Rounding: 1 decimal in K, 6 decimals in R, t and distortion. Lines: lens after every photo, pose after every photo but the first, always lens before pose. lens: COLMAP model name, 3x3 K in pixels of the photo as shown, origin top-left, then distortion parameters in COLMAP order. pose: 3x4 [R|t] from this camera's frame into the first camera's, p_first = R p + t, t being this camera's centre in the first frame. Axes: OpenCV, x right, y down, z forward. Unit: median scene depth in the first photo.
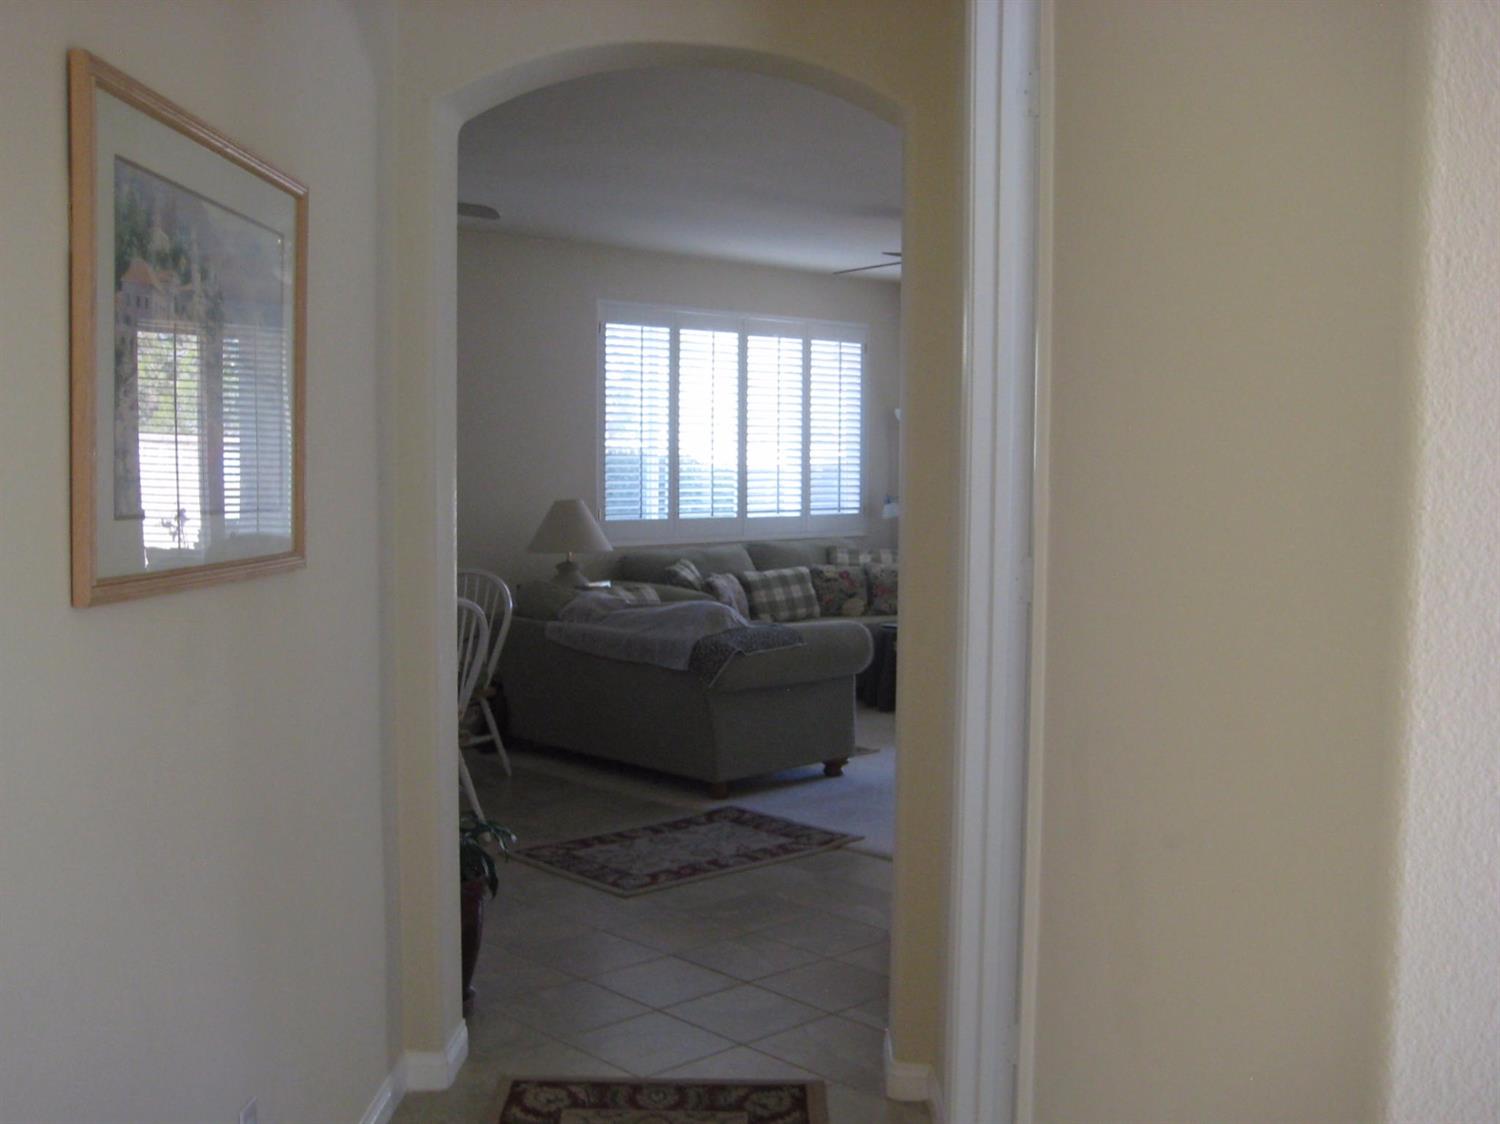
lens RADIAL K [[1563.6, 0, 750.0], [0, 1563.6, 562.0], [0, 0, 1]] dist [-0.161444, 0.210526]
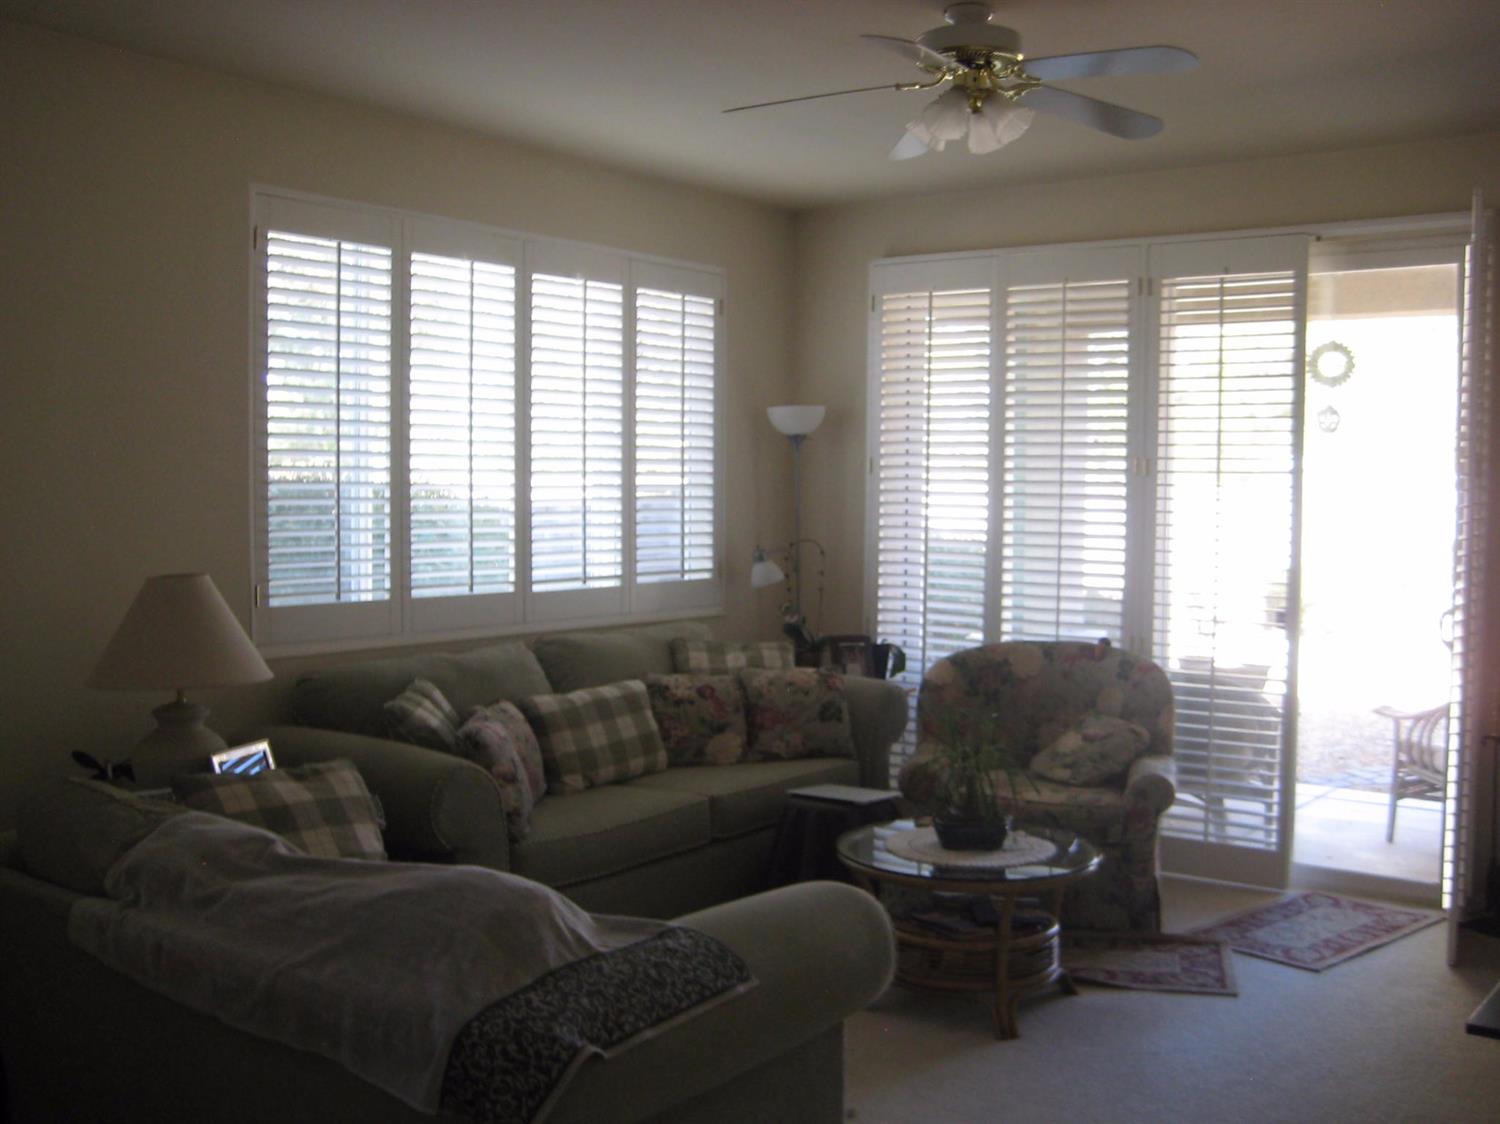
lens RADIAL K [[1563.6, 0, 750.0], [0, 1563.6, 562.0], [0, 0, 1]] dist [-0.161444, 0.210526]
pose [[0.986194, -0.009012, 0.165348, -0.017669], [0.012322, 0.999743, -0.019008, -0.028182], [-0.165134, 0.020783, 0.986052, 0.435810]]
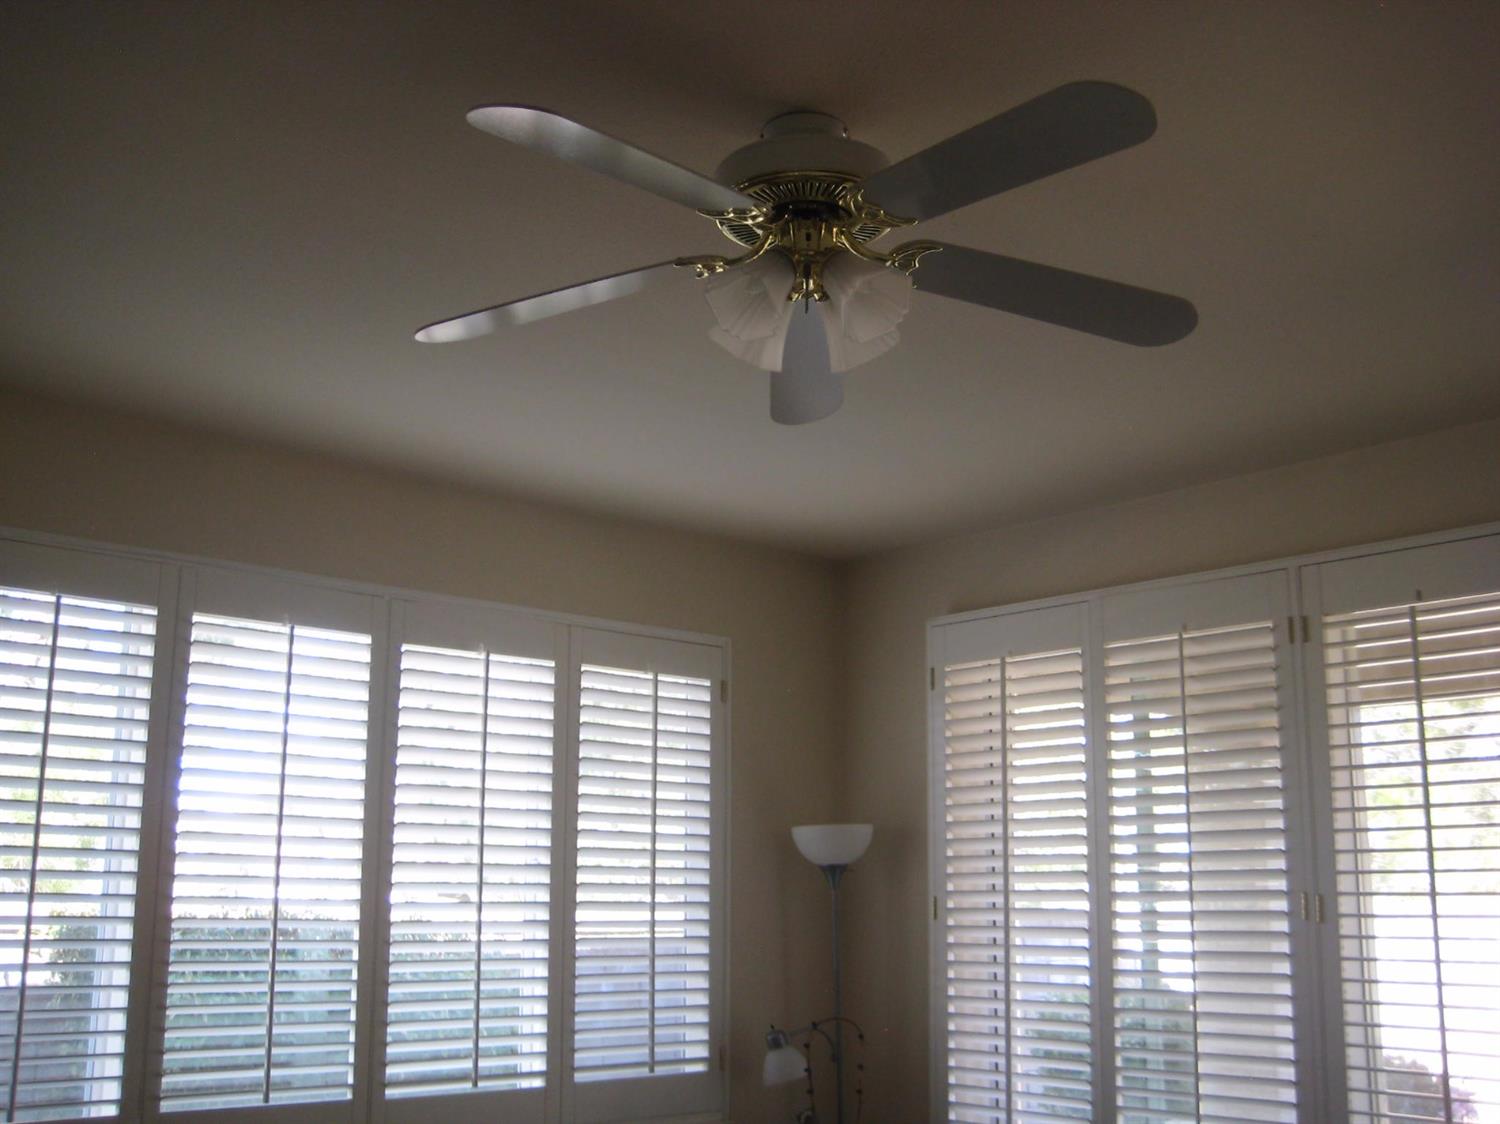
lens RADIAL K [[1537.6, 0, 750.0], [0, 1537.6, 562.0], [0, 0, 1]] dist [-0.183097, 0.168042]
pose [[0.999363, -0.010425, -0.034119, 0.106298], [0.000478, 0.960181, -0.279377, -0.054178], [0.035673, 0.279183, 0.959575, 0.620349]]
